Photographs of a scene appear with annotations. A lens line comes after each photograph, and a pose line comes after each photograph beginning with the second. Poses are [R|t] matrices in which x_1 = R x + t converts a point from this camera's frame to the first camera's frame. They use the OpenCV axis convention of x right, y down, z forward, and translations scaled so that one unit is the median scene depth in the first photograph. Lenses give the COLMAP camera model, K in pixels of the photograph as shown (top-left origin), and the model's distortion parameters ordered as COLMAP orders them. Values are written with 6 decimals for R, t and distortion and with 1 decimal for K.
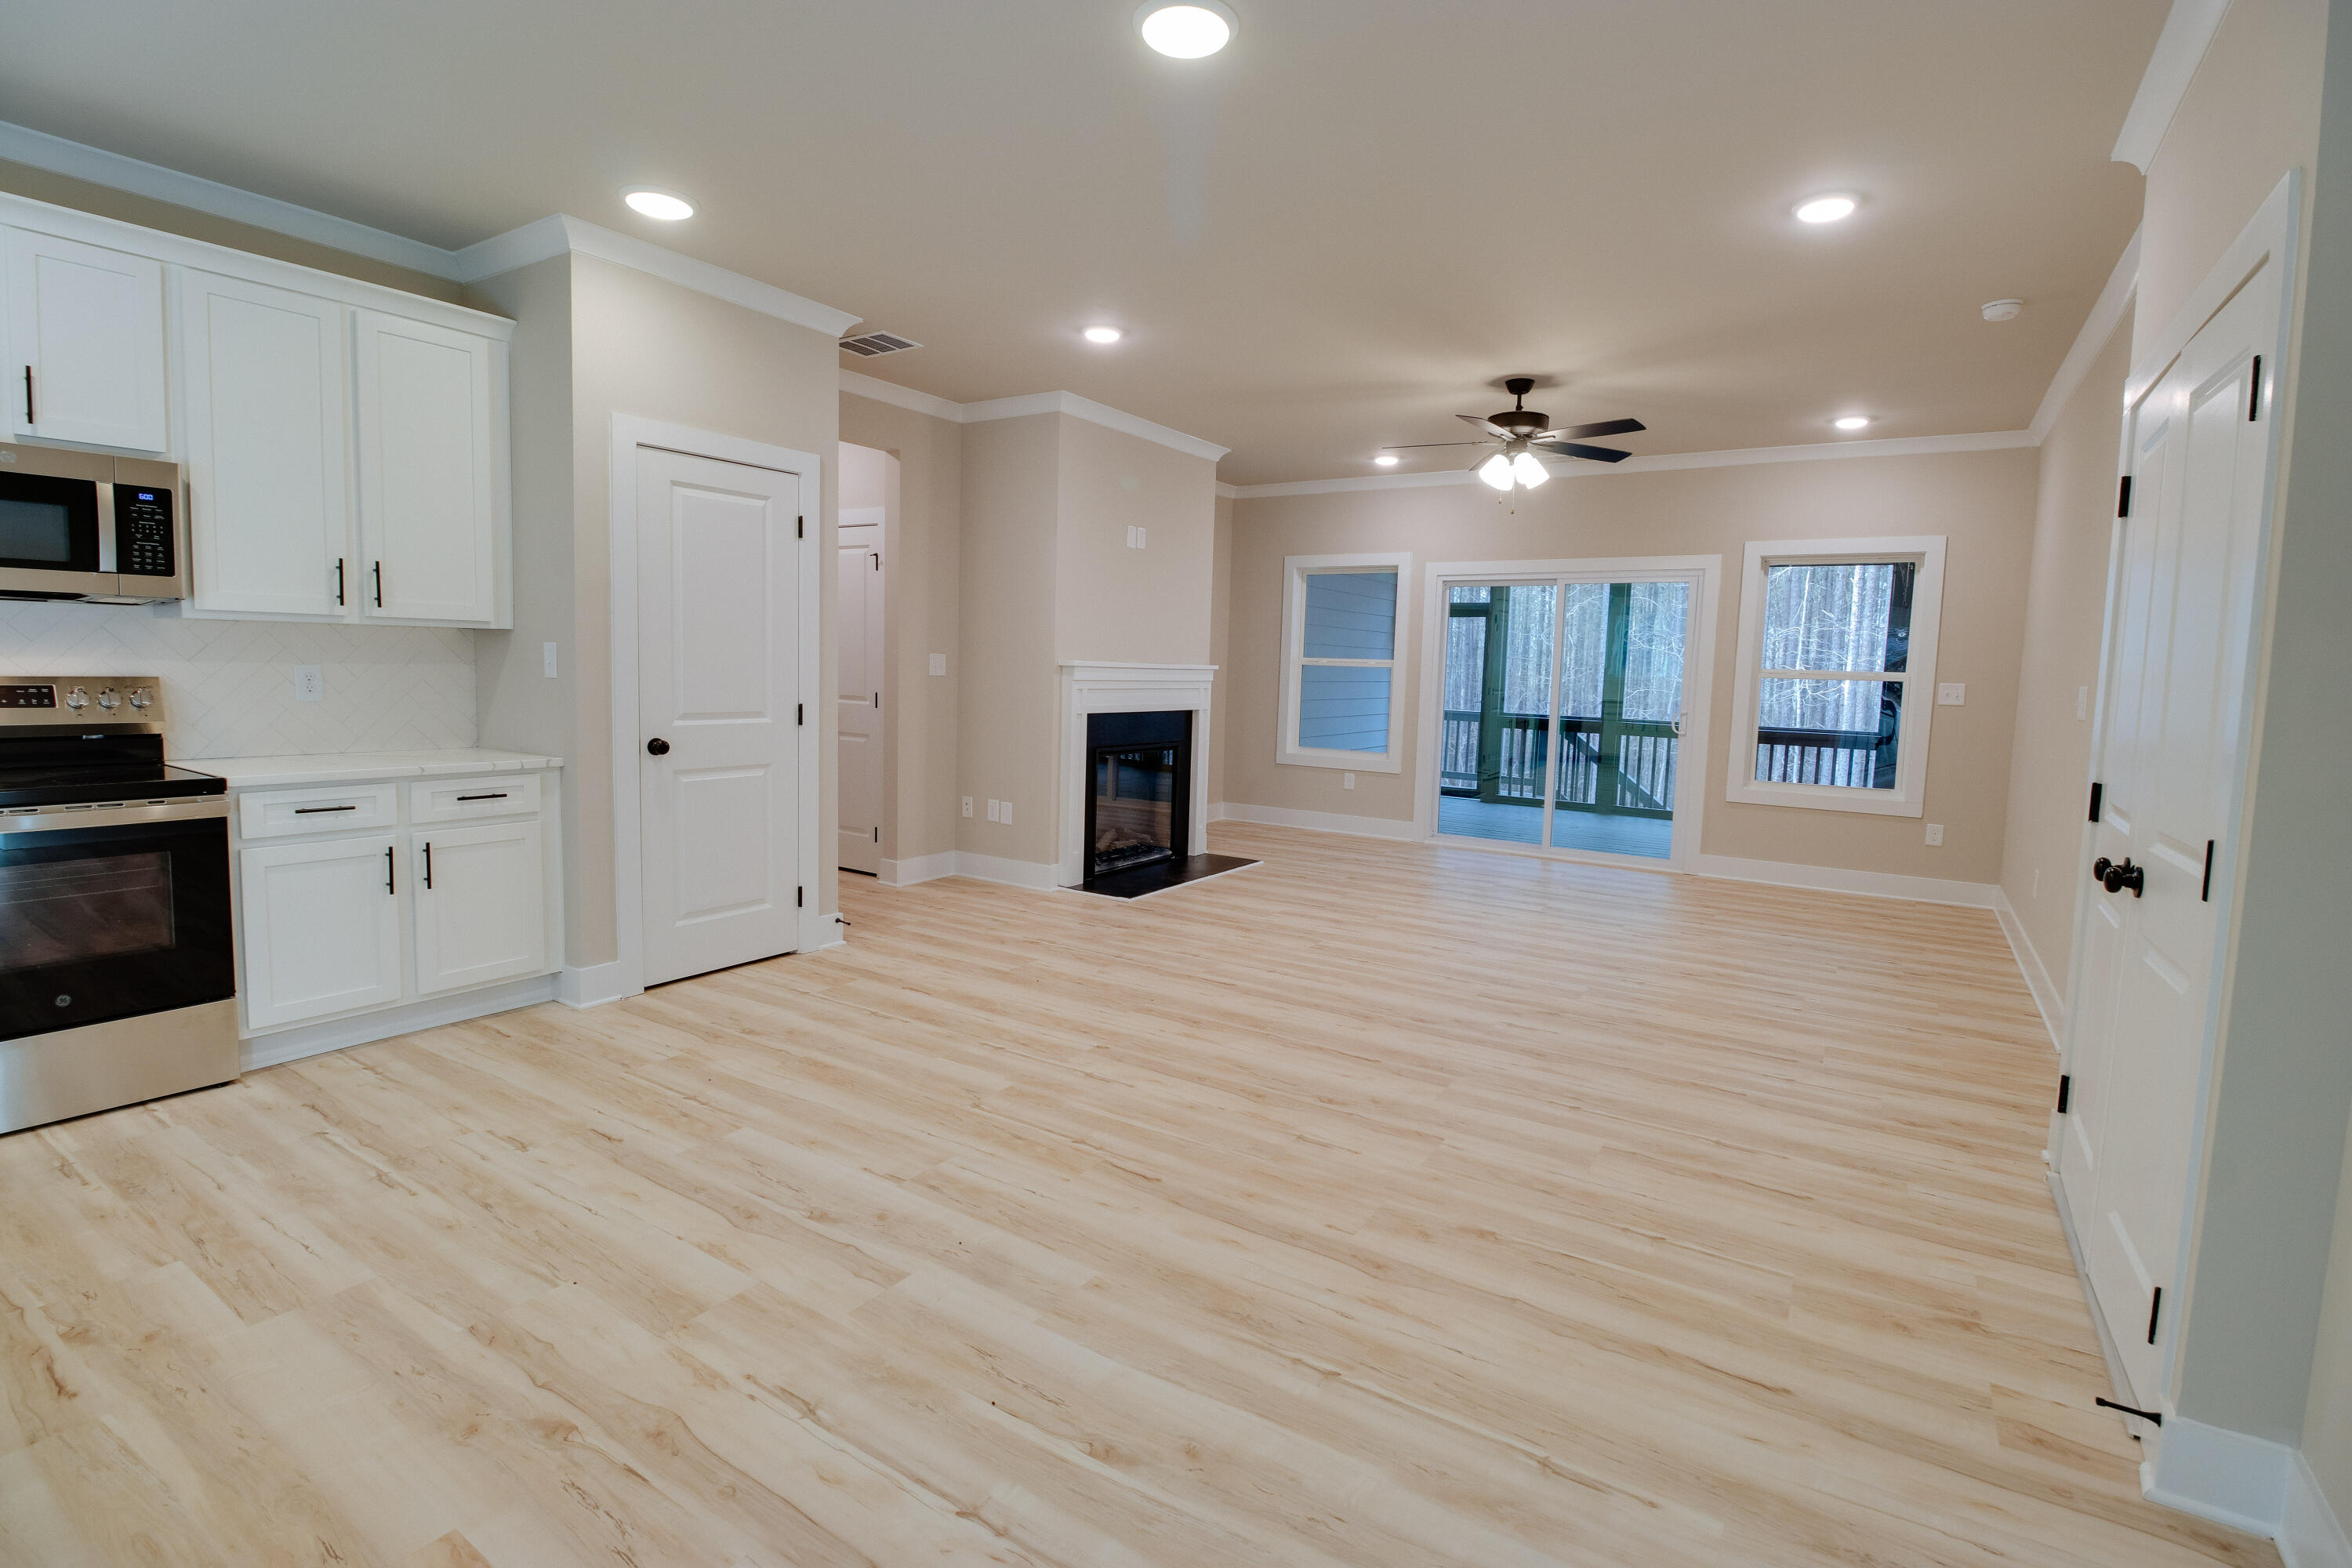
lens RADIAL K [[1084.2, 0, 1172.8], [0, 1084.2, 759.9], [0, 0, 1]] dist [0.000649, -0.014179]
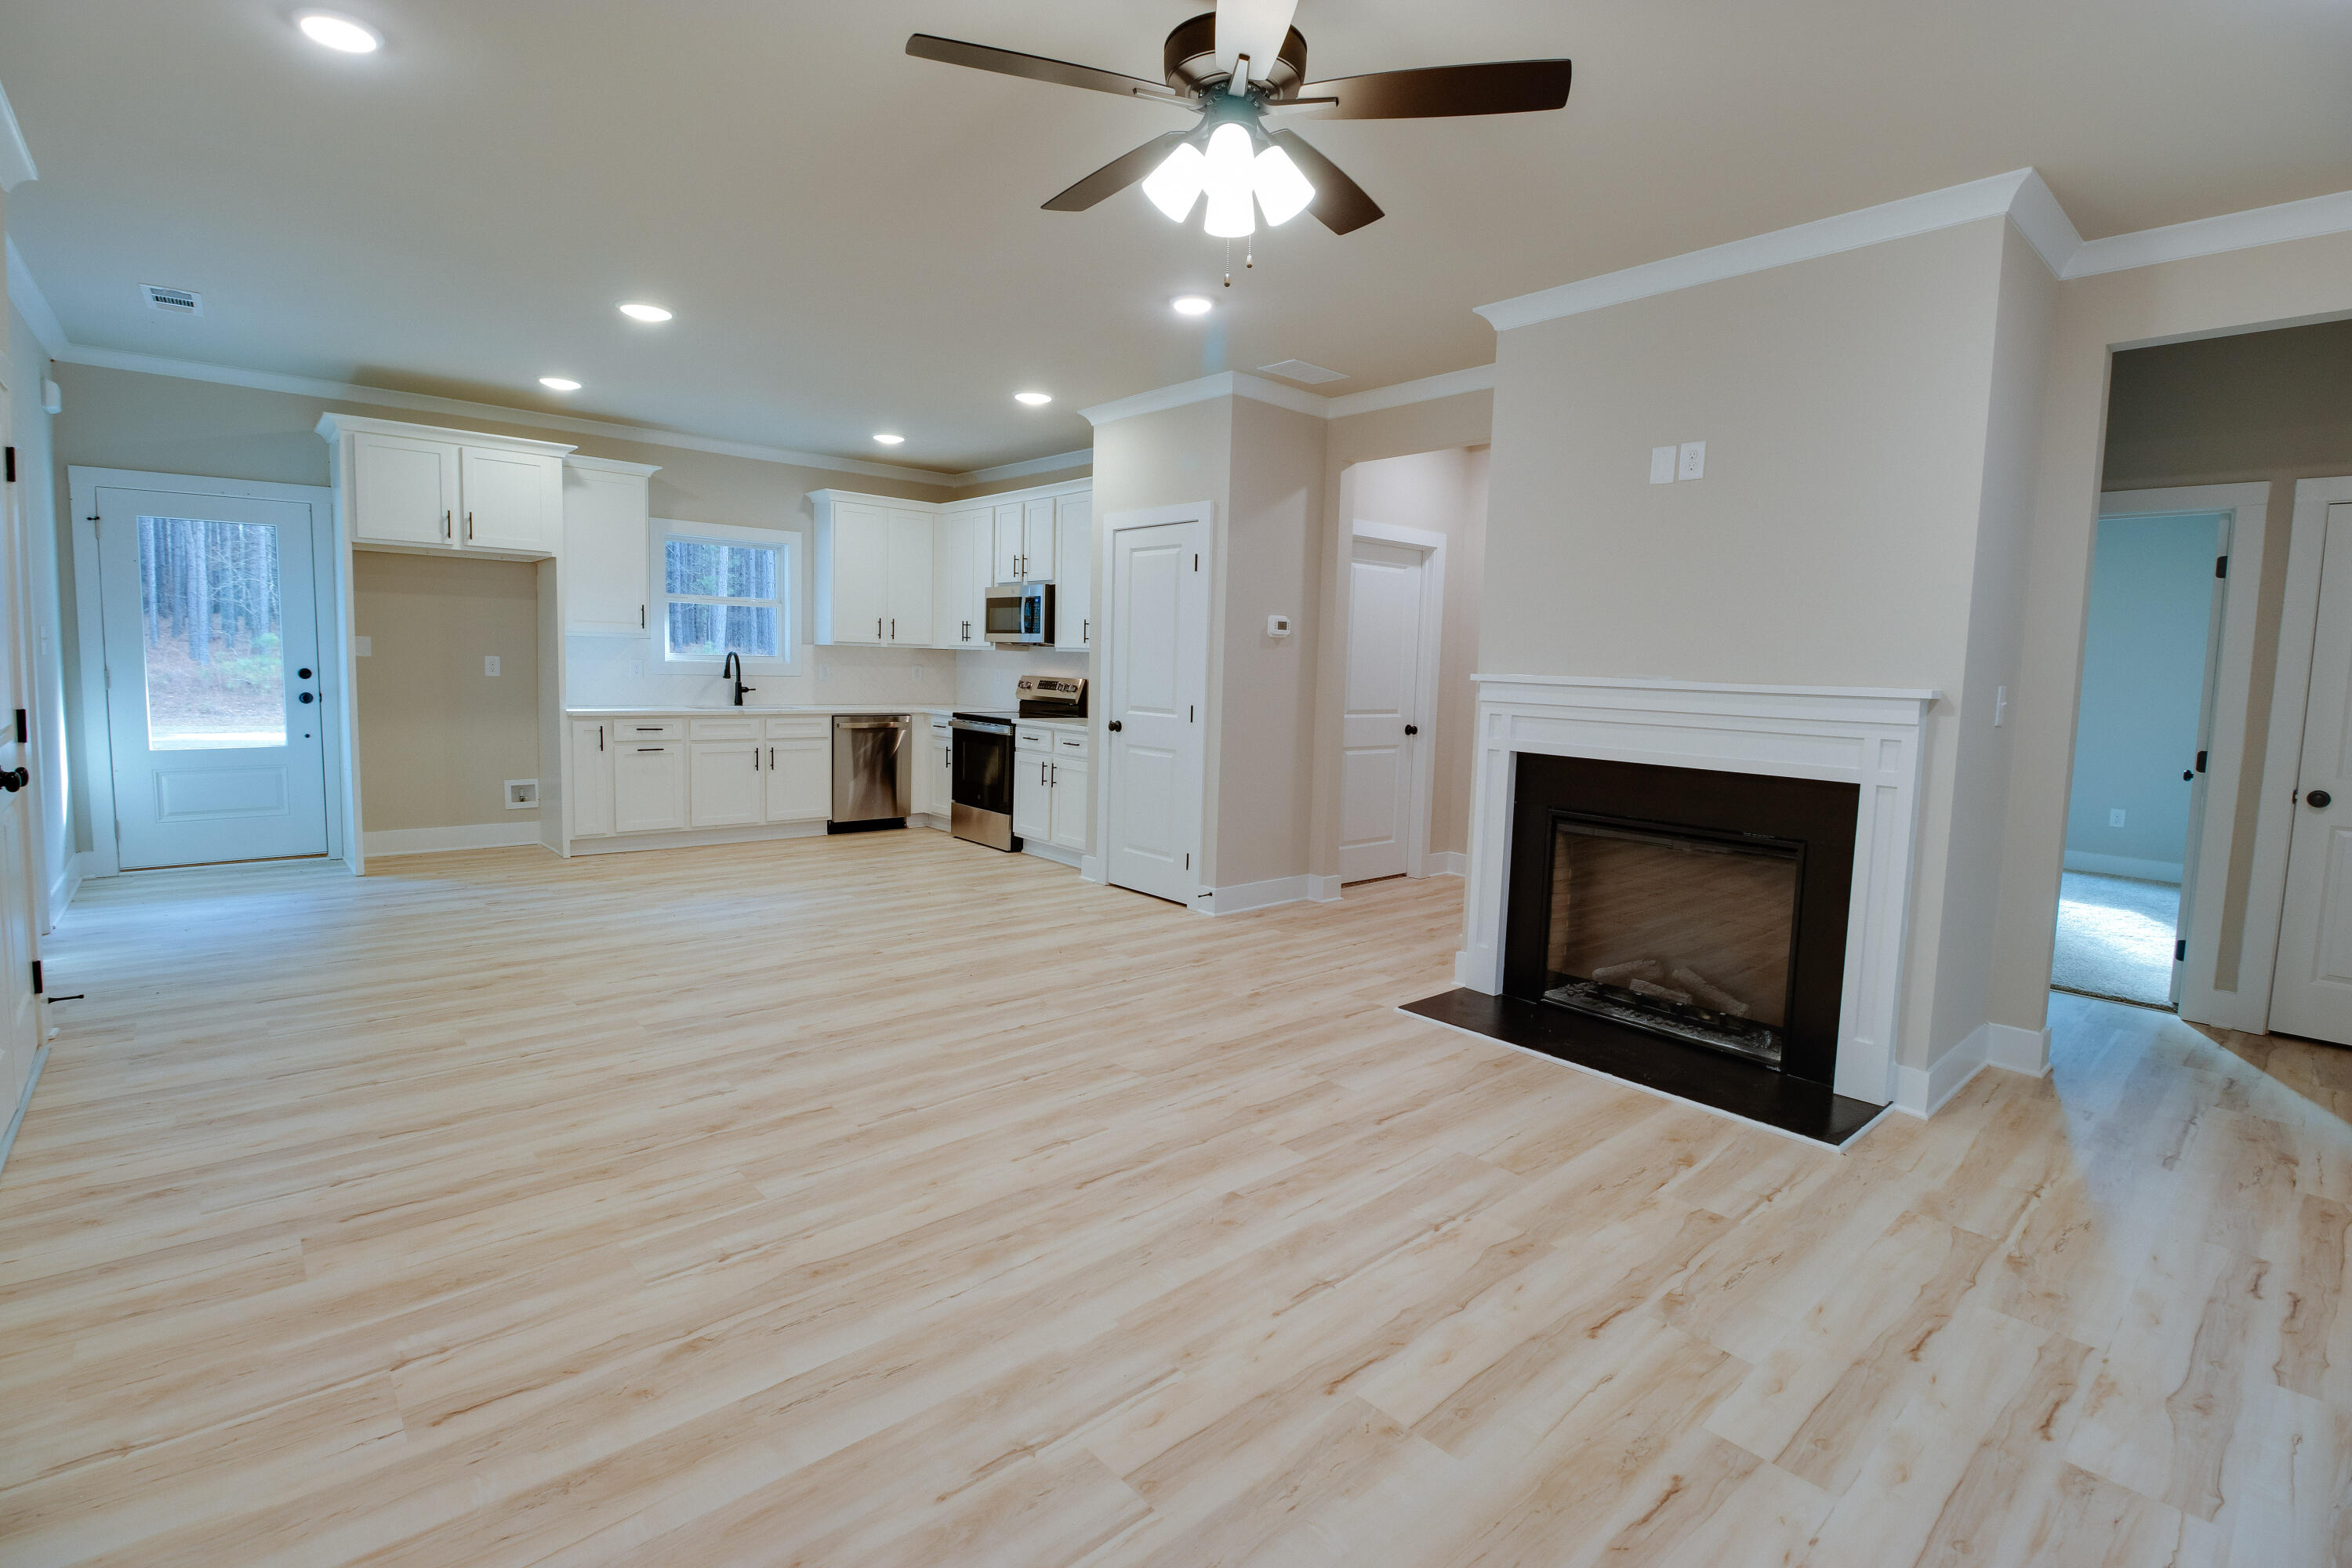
lens RADIAL K [[1084.2, 0, 1172.8], [0, 1084.2, 759.9], [0, 0, 1]] dist [0.000649, -0.014179]
pose [[-0.266968, 0.049649, -0.962426, 1.159238], [-0.124226, 0.988567, 0.085456, -0.126333], [0.955665, 0.142373, -0.257748, 1.768873]]
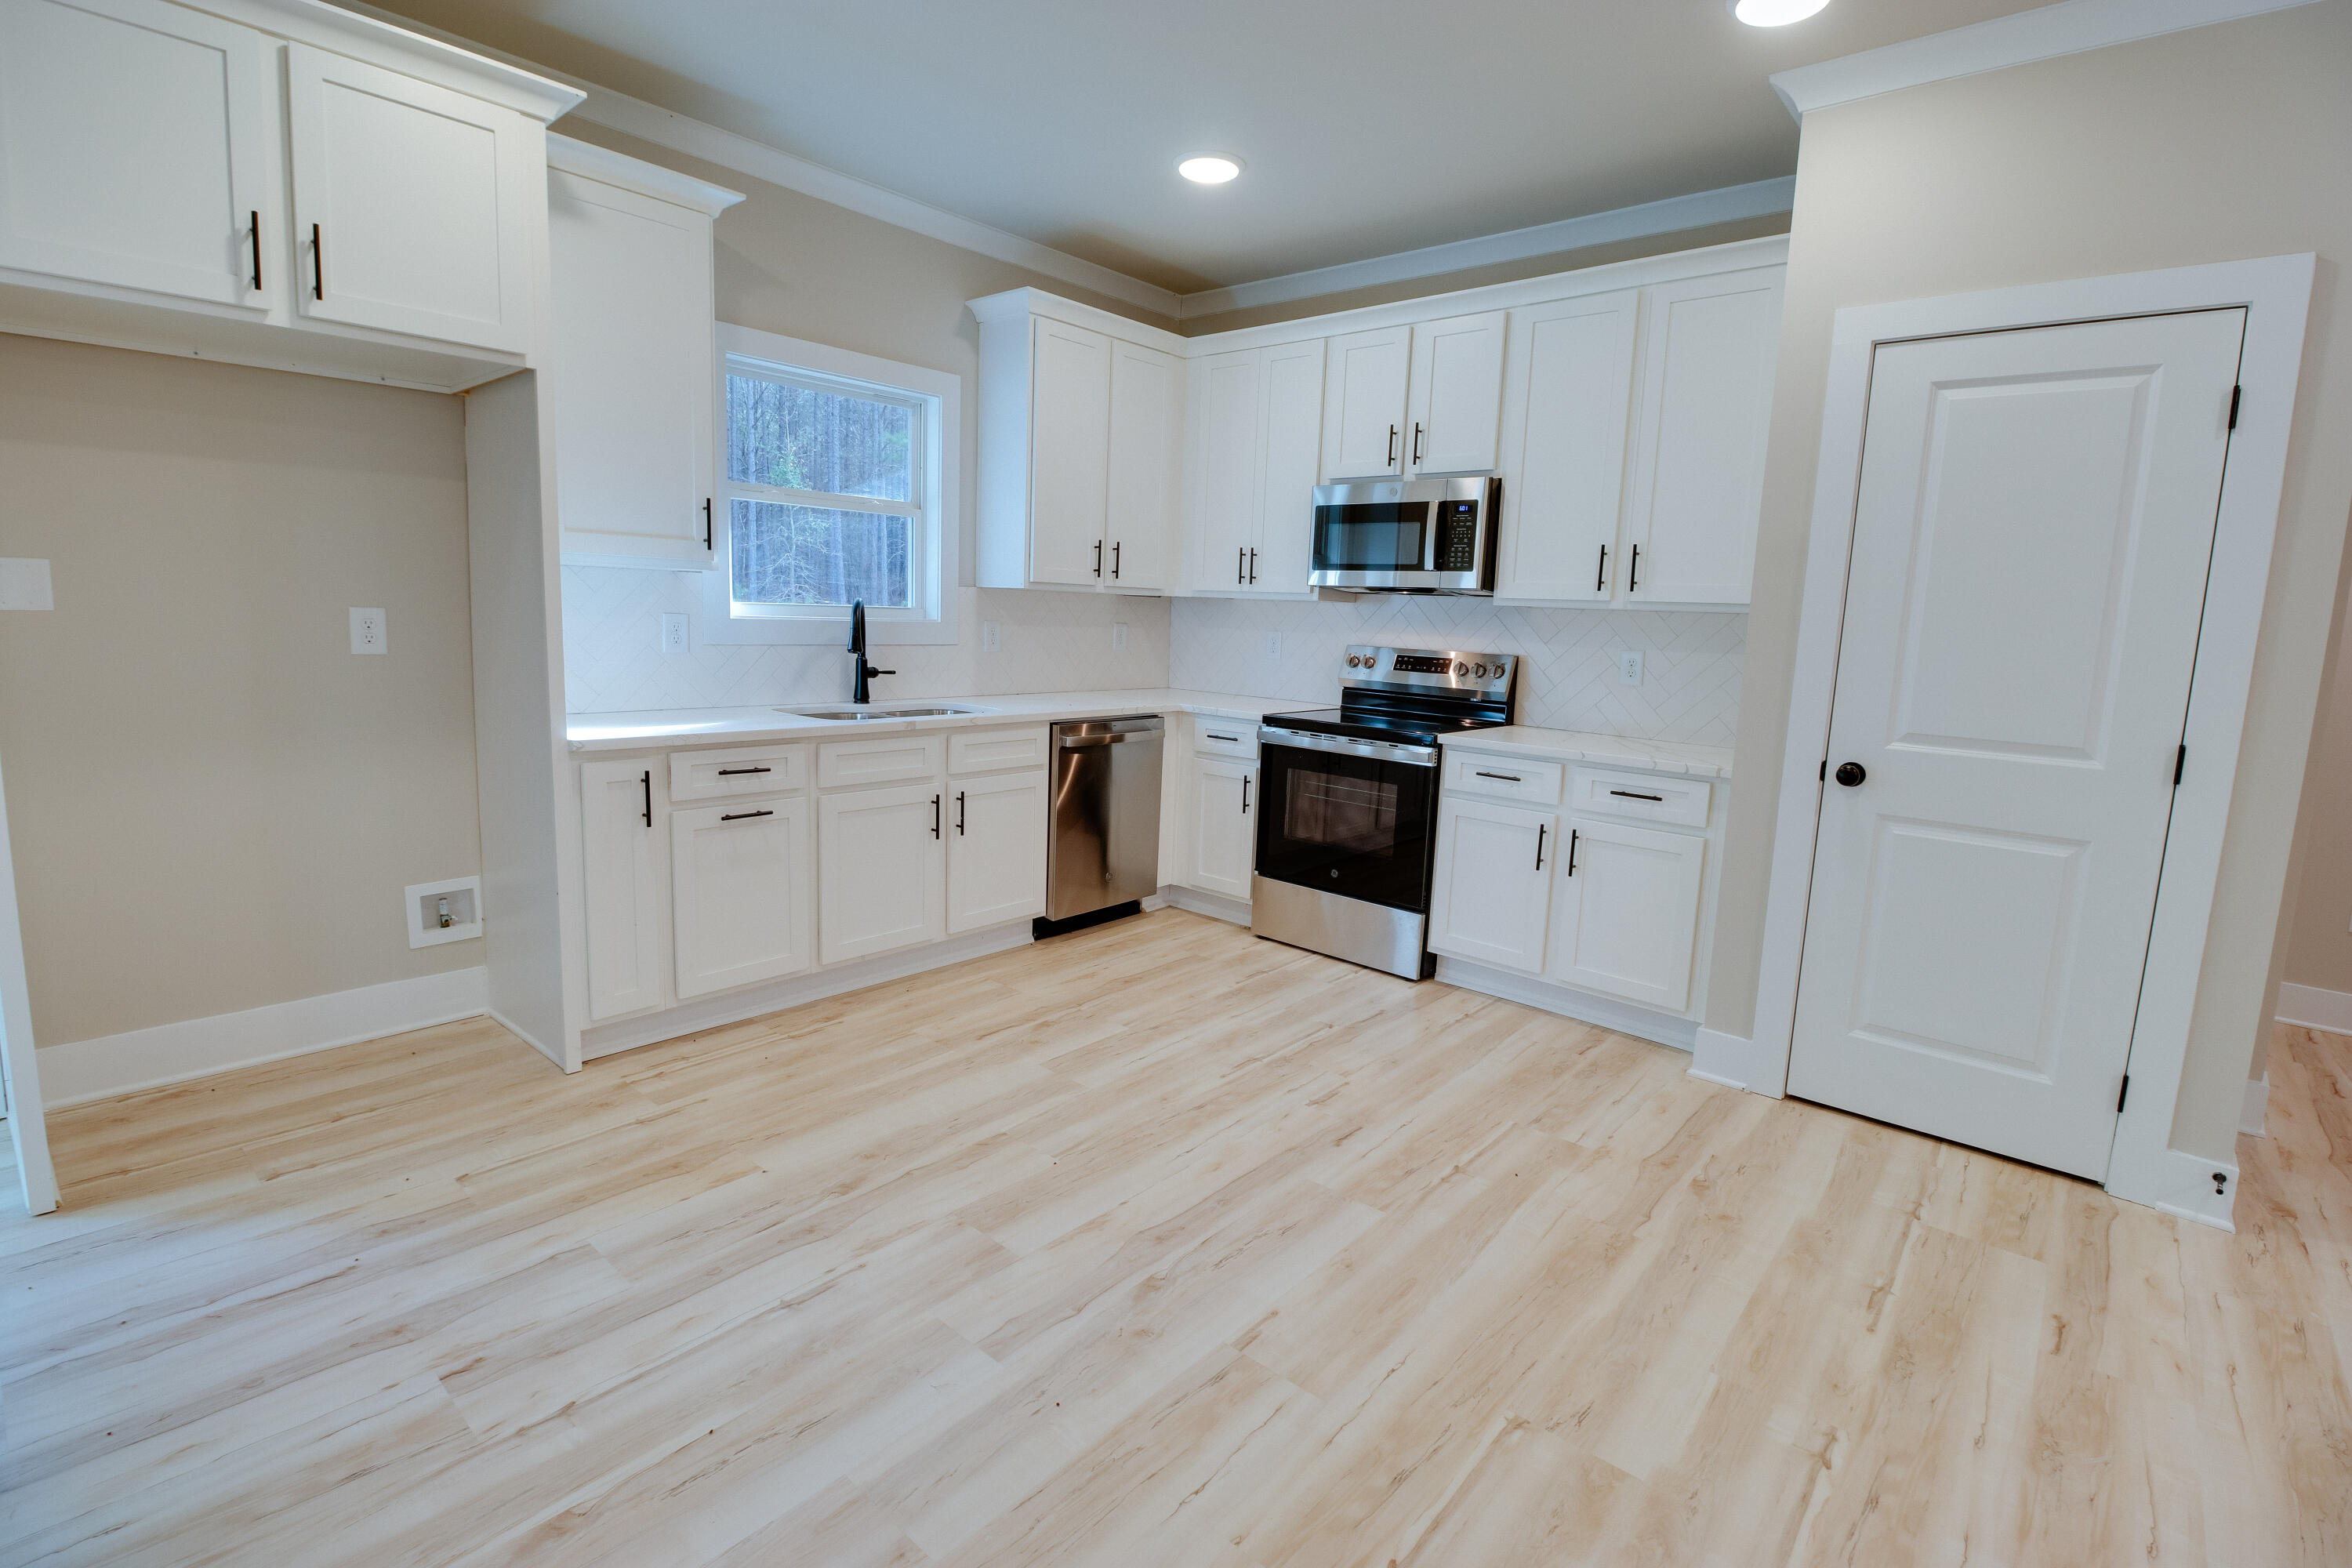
lens RADIAL K [[1084.2, 0, 1172.8], [0, 1084.2, 759.9], [0, 0, 1]] dist [0.000649, -0.014179]
pose [[-0.143965, 0.101433, -0.984371, 0.334915], [-0.131169, 0.984000, 0.120578, -0.058235], [0.980851, 0.146478, -0.128357, 0.790144]]
